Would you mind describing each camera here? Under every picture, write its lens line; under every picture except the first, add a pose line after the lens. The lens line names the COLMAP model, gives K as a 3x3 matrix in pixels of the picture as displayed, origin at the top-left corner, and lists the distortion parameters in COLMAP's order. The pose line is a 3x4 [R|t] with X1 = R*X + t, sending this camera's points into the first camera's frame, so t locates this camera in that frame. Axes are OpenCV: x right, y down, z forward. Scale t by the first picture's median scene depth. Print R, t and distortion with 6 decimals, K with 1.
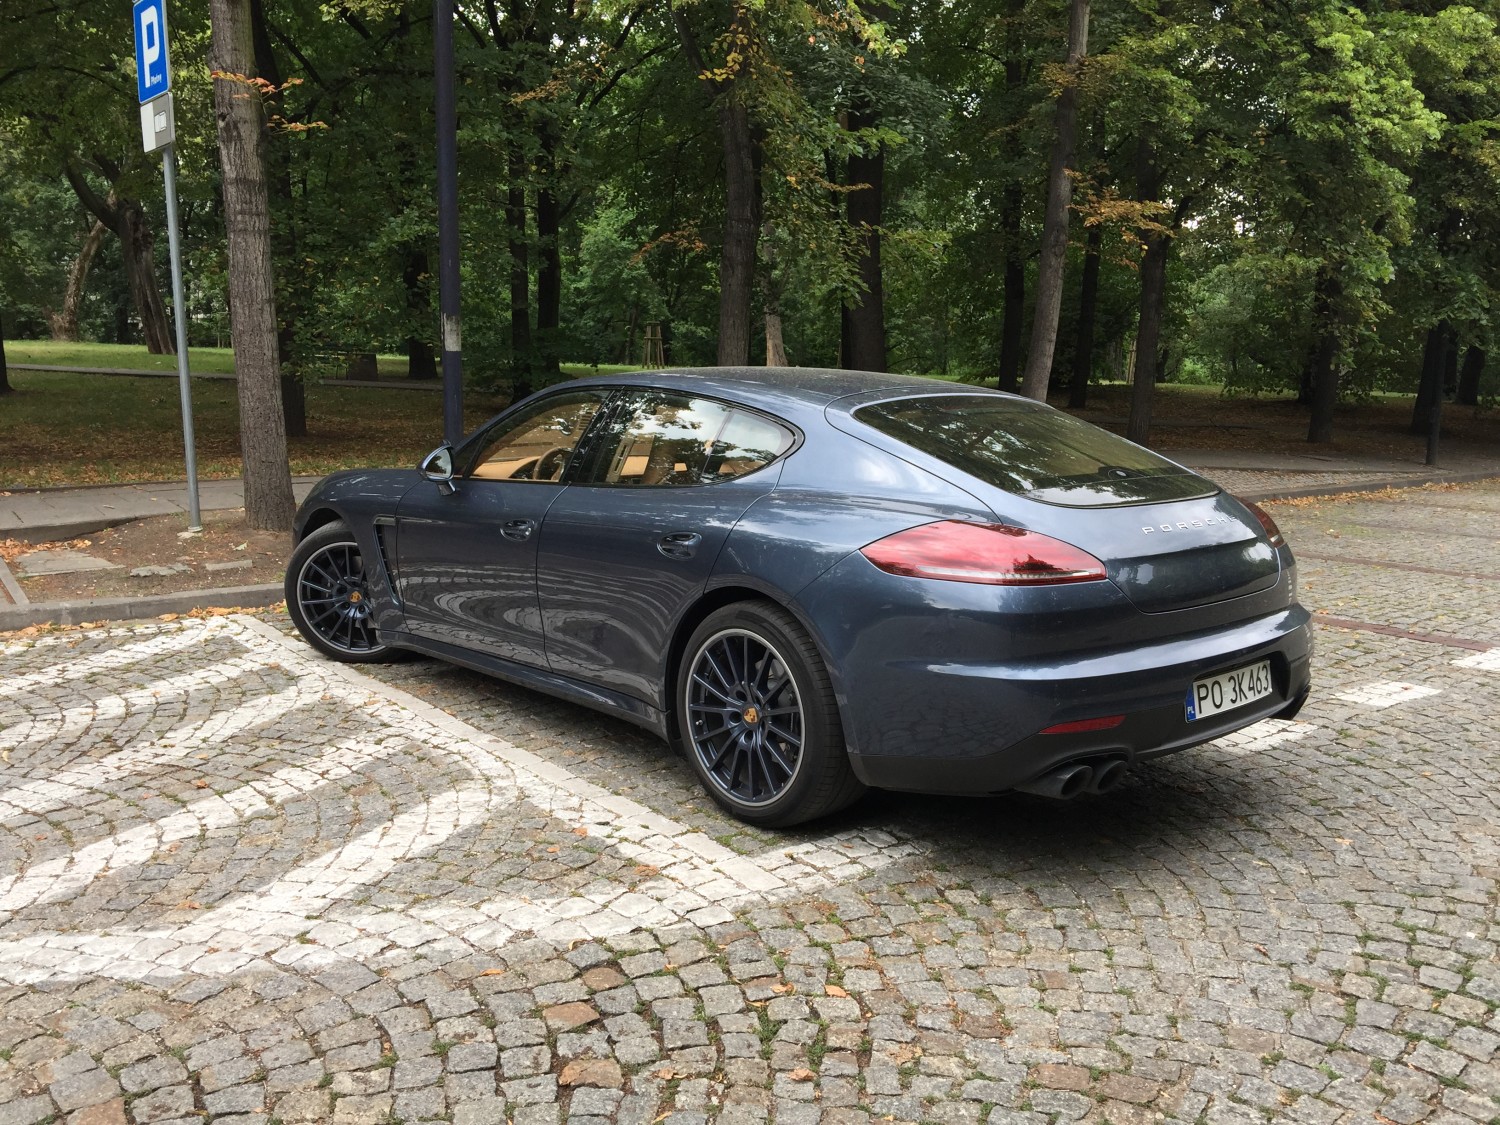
lens RADIAL K [[1286.1, 0, 752.8], [0, 1286.1, 524.5], [0, 0, 1]] dist [0.072671, -0.108431]
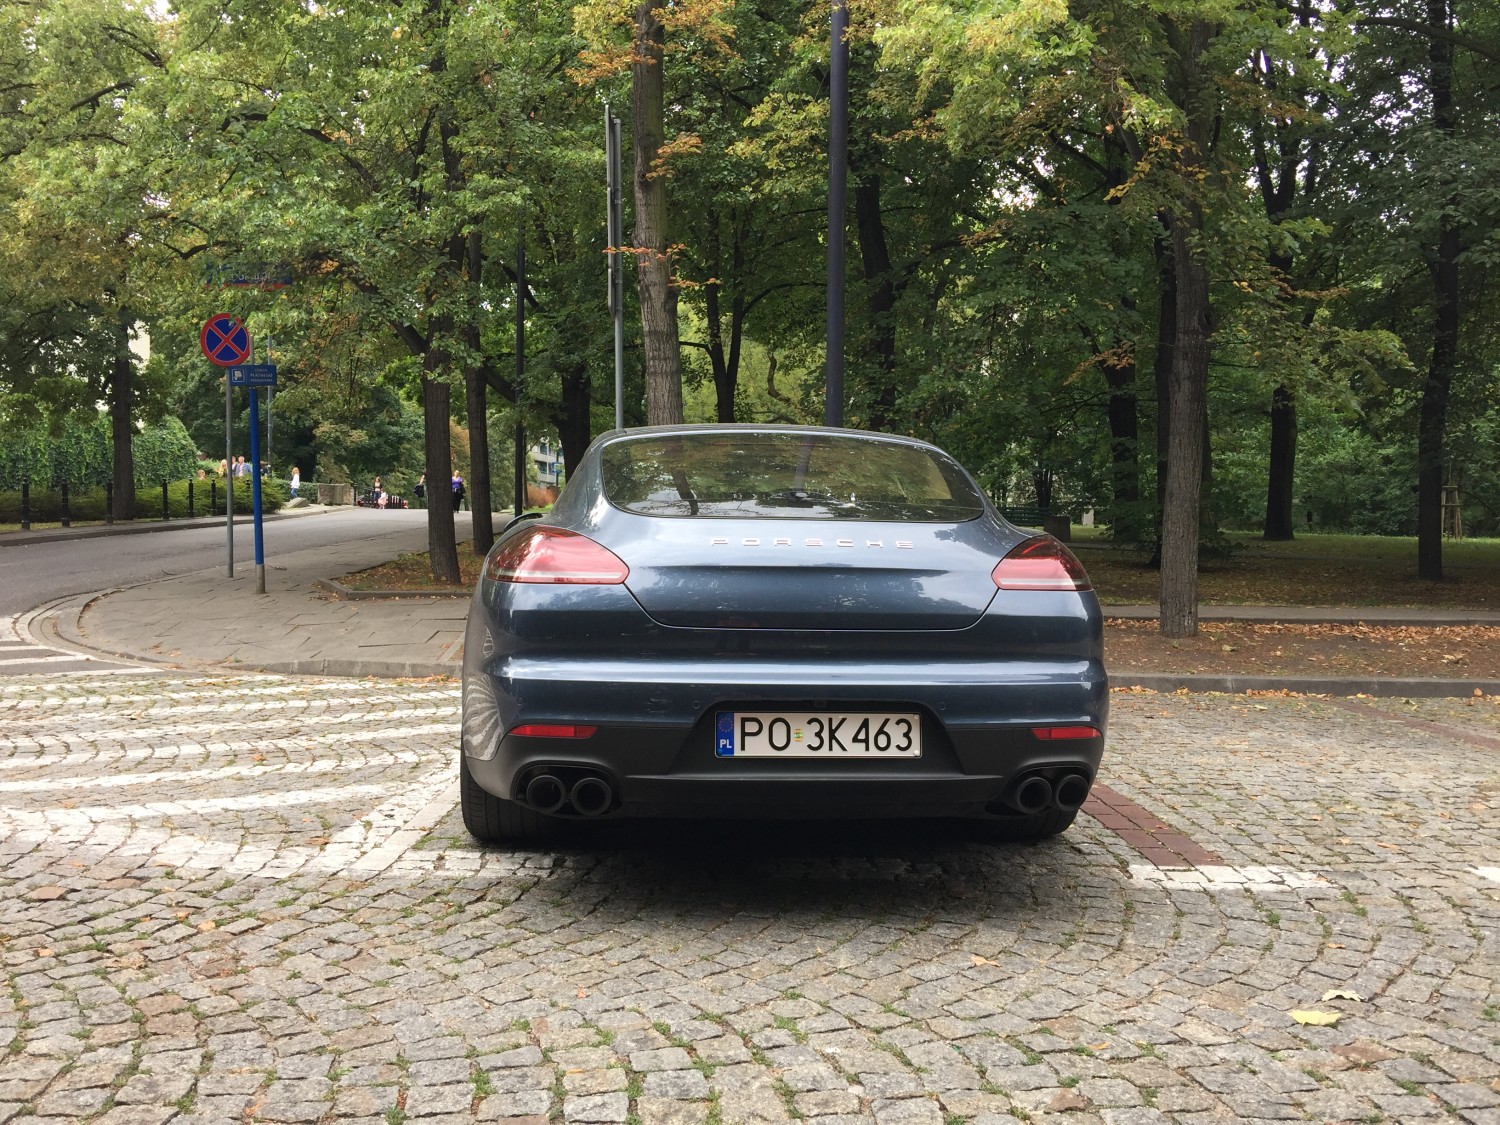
lens RADIAL K [[1286.1, 0, 752.8], [0, 1286.1, 524.5], [0, 0, 1]] dist [0.072671, -0.108431]
pose [[0.795024, -0.006257, -0.606546, 0.863747], [-0.081351, 0.989813, -0.116841, 0.094545], [0.601098, 0.142235, 0.786416, 0.296116]]
